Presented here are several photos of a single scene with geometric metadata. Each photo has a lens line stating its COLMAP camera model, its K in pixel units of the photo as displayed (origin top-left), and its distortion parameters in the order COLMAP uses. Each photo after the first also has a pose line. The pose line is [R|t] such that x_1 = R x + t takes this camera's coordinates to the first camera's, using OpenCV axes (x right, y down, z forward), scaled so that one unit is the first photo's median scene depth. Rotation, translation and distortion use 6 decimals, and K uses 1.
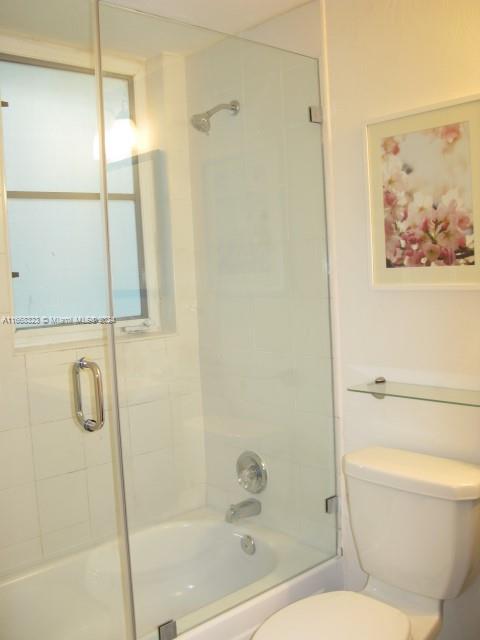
lens RADIAL K [[644.4, 0, 240.0], [0, 644.4, 320.0], [0, 0, 1]] dist [-0.202145, 0.232278]
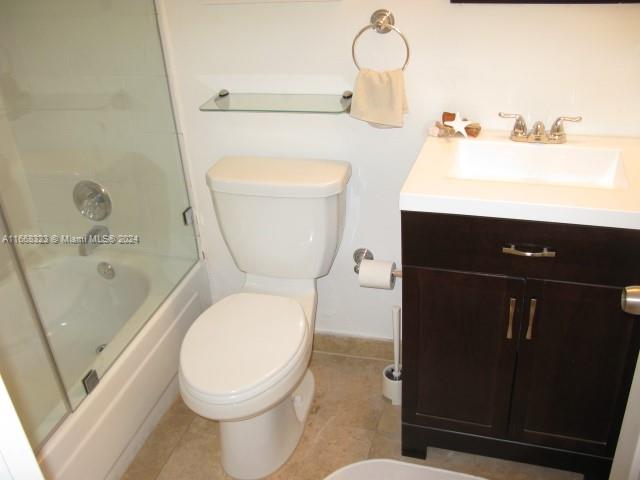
lens RADIAL K [[644.4, 0, 320.0], [0, 644.4, 240.0], [0, 0, 1]] dist [-0.202145, 0.232278]
pose [[0.849729, -0.266472, 0.454922, -0.160312], [0.065171, 0.909340, 0.410918, -0.092241], [-0.523177, -0.319521, 0.790059, 0.036837]]
